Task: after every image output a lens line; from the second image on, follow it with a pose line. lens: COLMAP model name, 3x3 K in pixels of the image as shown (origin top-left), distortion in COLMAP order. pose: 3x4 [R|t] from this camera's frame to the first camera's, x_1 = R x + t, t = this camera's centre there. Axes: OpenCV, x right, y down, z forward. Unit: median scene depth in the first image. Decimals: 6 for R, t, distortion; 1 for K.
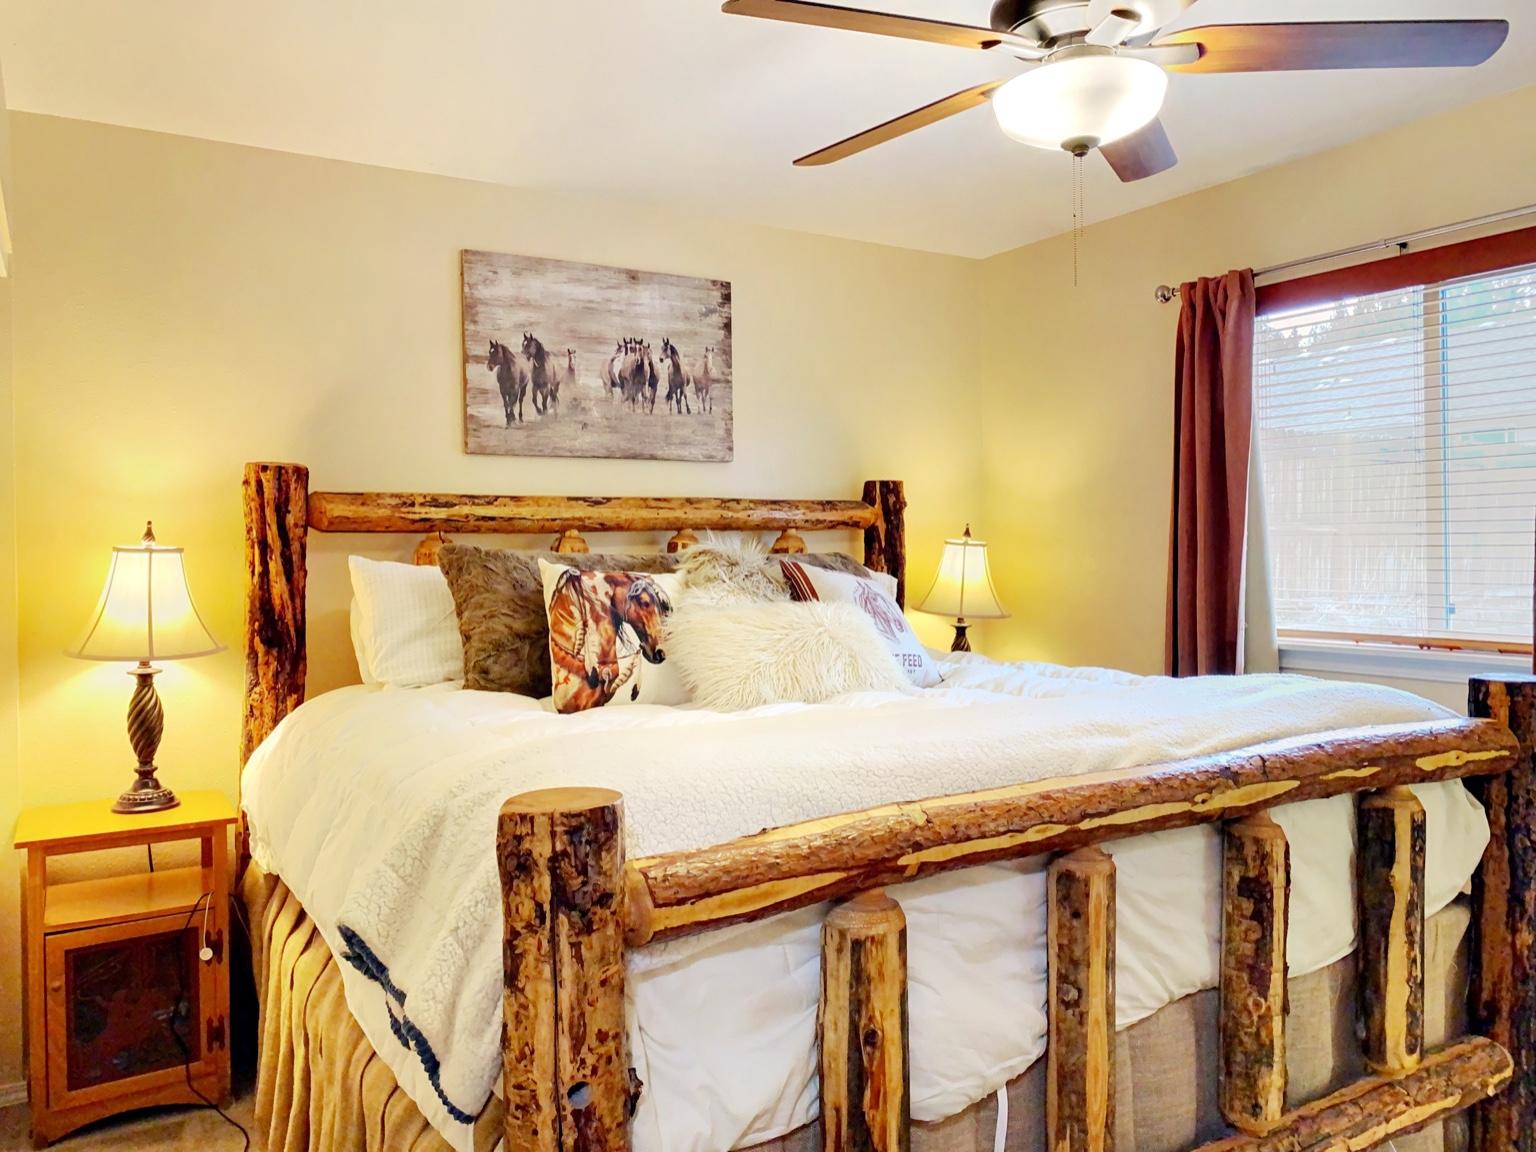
lens RADIAL K [[1170.0, 0, 767.7], [0, 1170.0, 577.5], [0, 0, 1]] dist [0.065283, -0.090050]
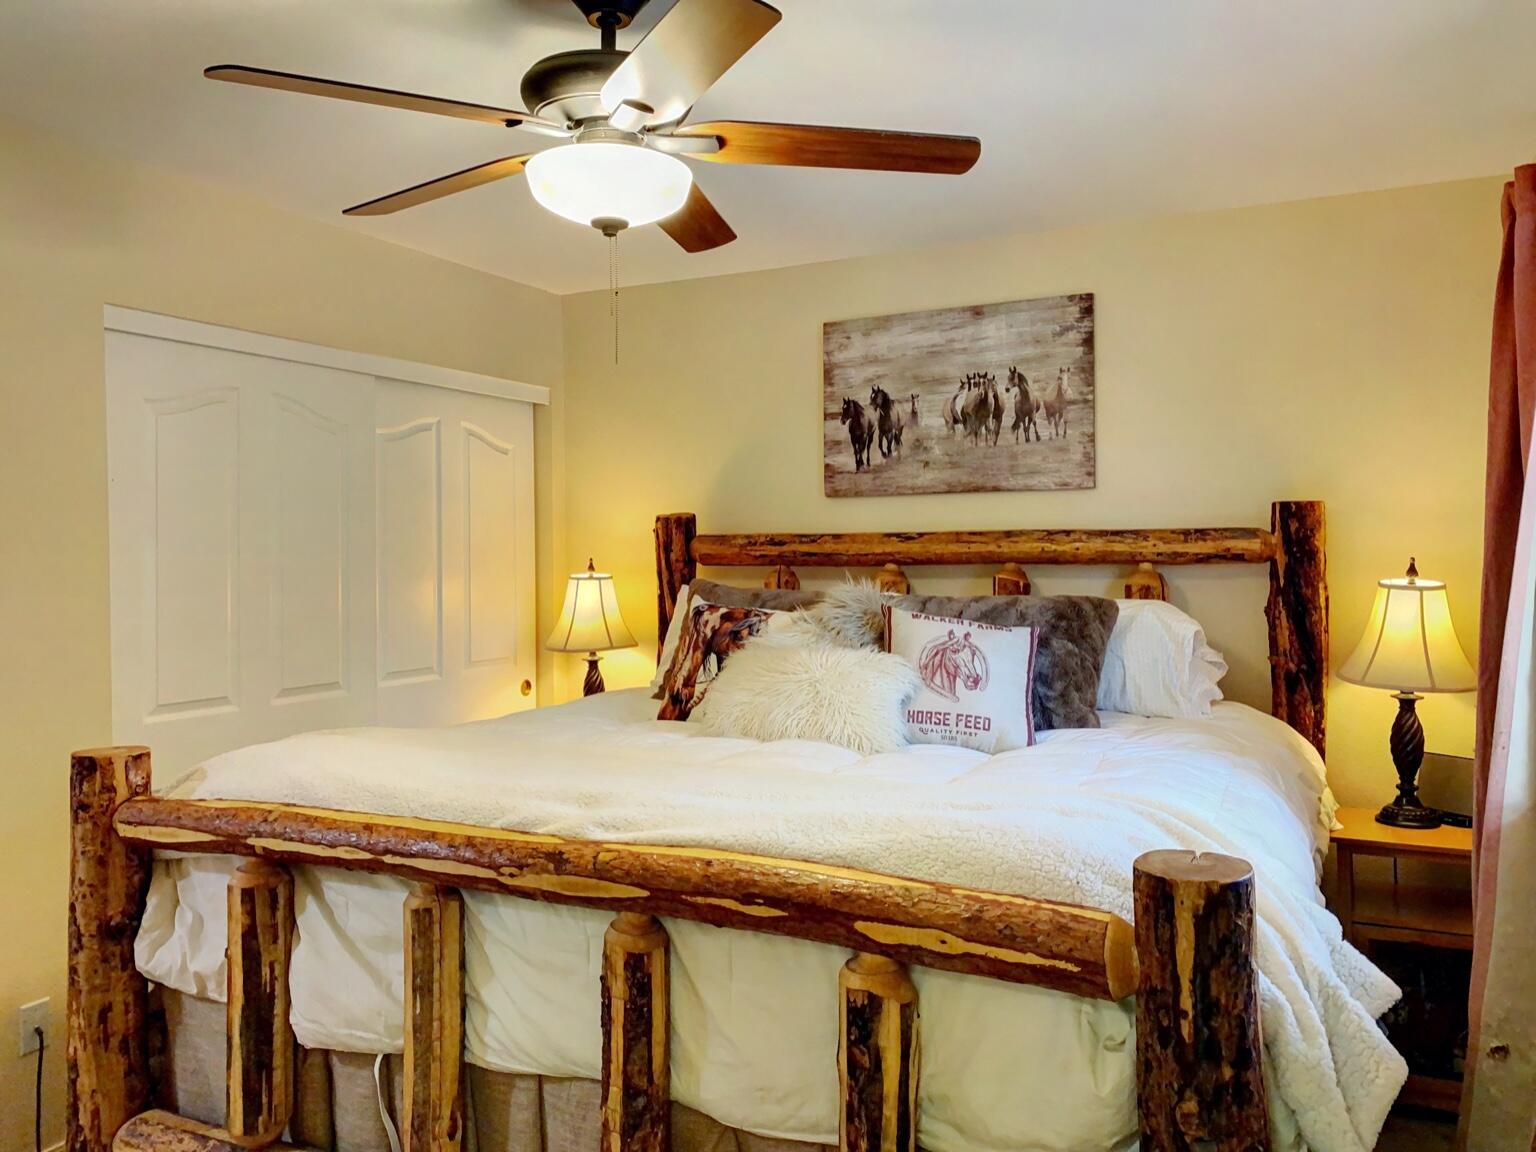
lens RADIAL K [[1170.0, 0, 758.7], [0, 1170.0, 564.6], [0, 0, 1]] dist [0.065283, -0.090050]
pose [[0.518232, 0.018299, -0.855045, 0.675838], [-0.018881, 0.999772, 0.009952, -0.046905], [0.855032, 0.010987, 0.518459, 0.326598]]
